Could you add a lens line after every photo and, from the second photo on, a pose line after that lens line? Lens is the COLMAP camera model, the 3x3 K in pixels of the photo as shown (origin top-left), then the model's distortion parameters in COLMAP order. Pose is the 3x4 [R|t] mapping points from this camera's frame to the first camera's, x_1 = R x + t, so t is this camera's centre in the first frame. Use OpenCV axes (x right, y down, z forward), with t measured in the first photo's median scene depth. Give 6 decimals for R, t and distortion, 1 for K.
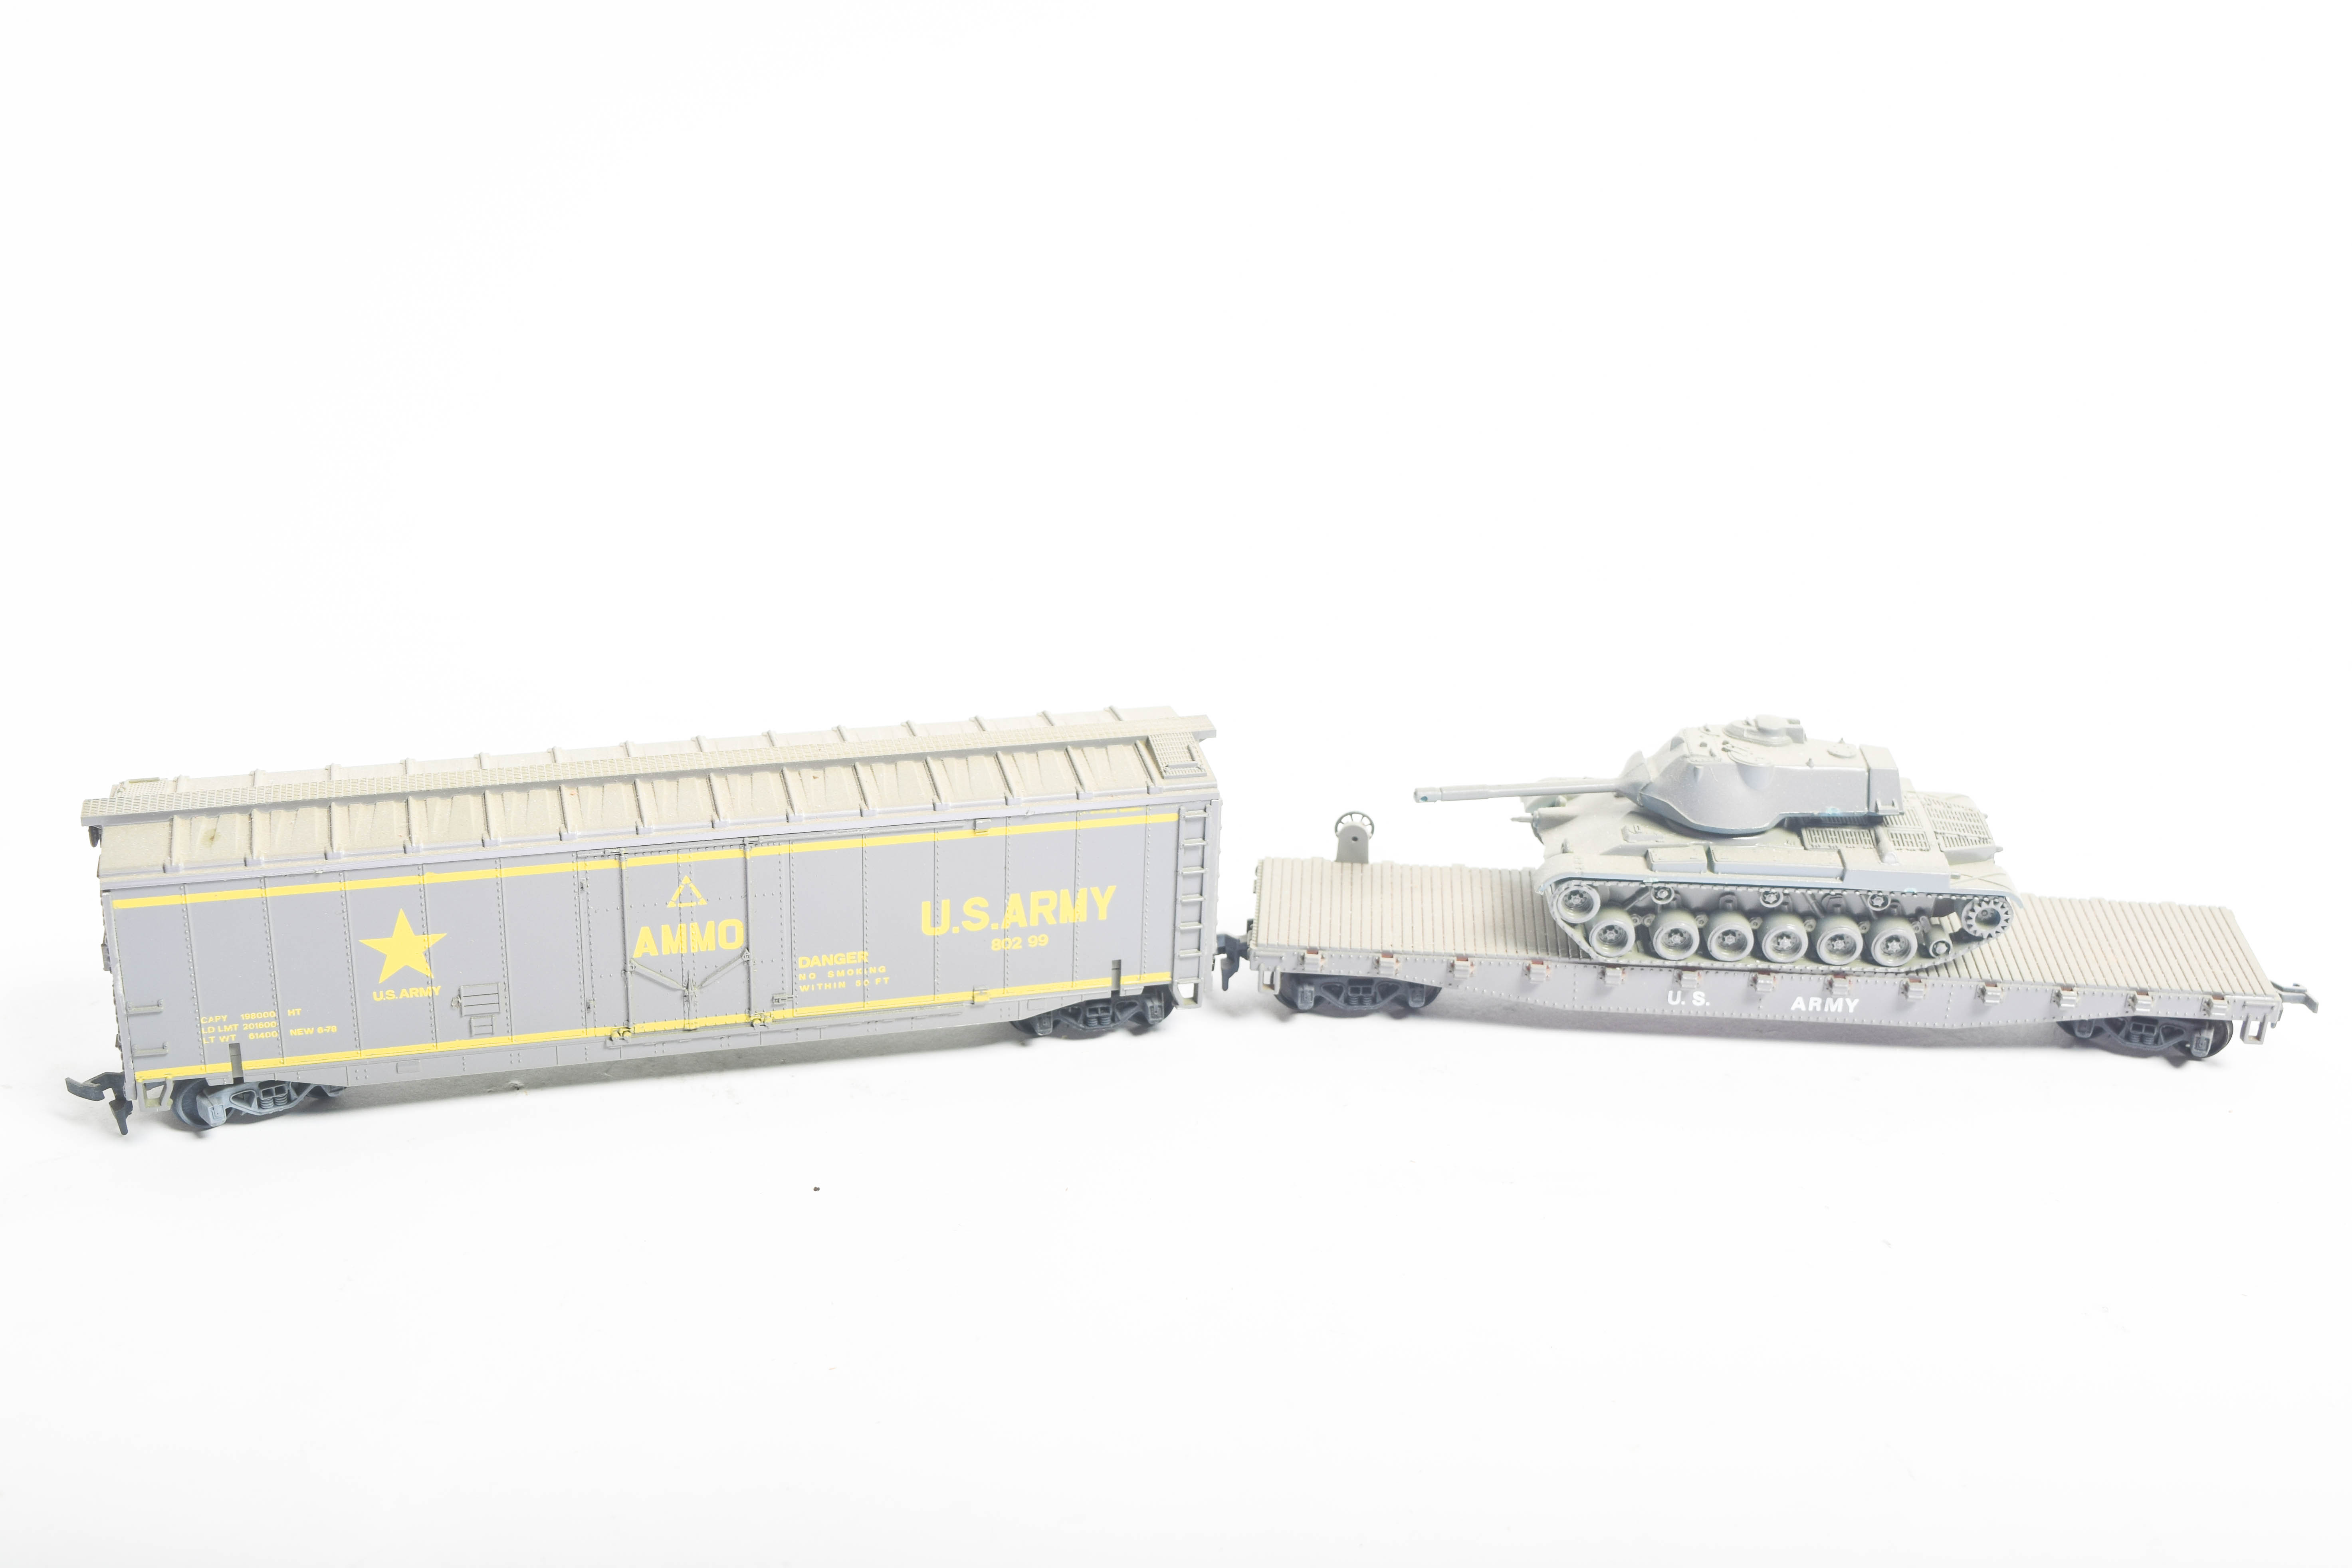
lens RADIAL K [[2989.0, 0, 1196.8], [0, 2989.0, 780.0], [0, 0, 1]] dist [0.006220, 0.000000]
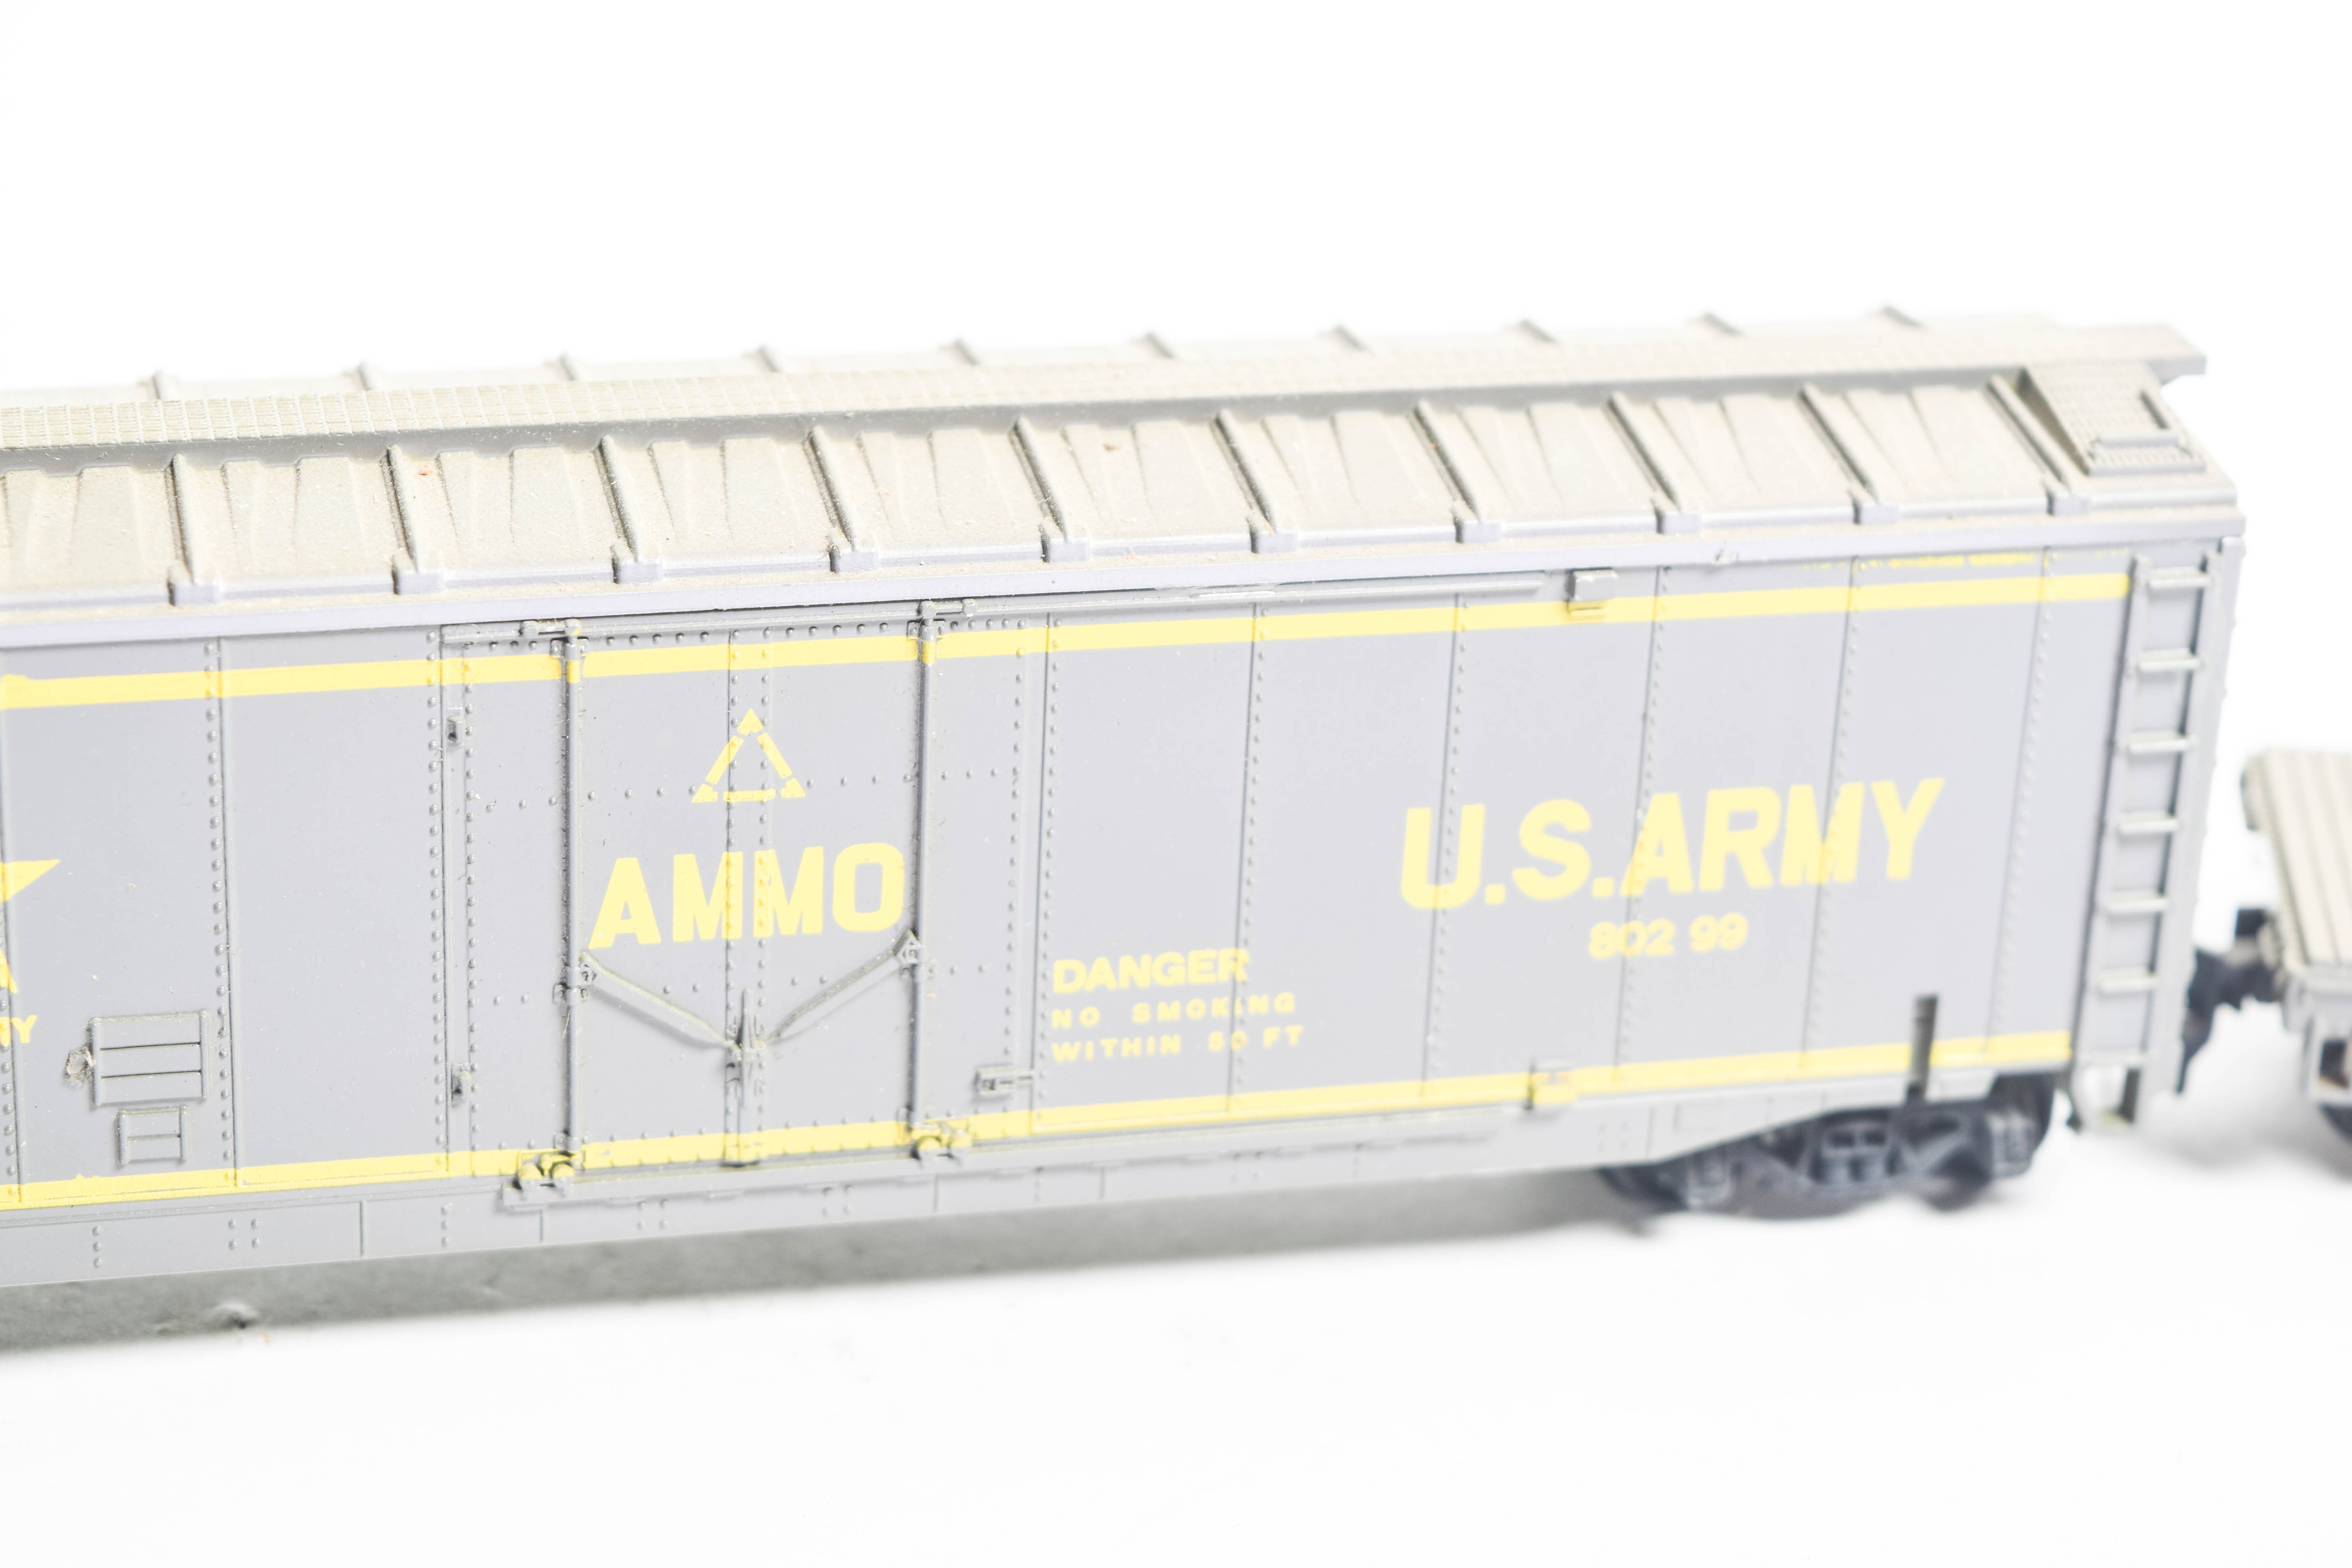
lens RADIAL K [[5224.8, 0, 1199.5], [0, 5224.8, 766.5], [0, 0, 1]] dist [-0.045787, 0.000000]
pose [[0.999798, 0.016299, -0.011744, -0.108618], [-0.016553, 0.999624, -0.021854, 0.049139], [0.011384, 0.022044, 0.999692, 0.387852]]
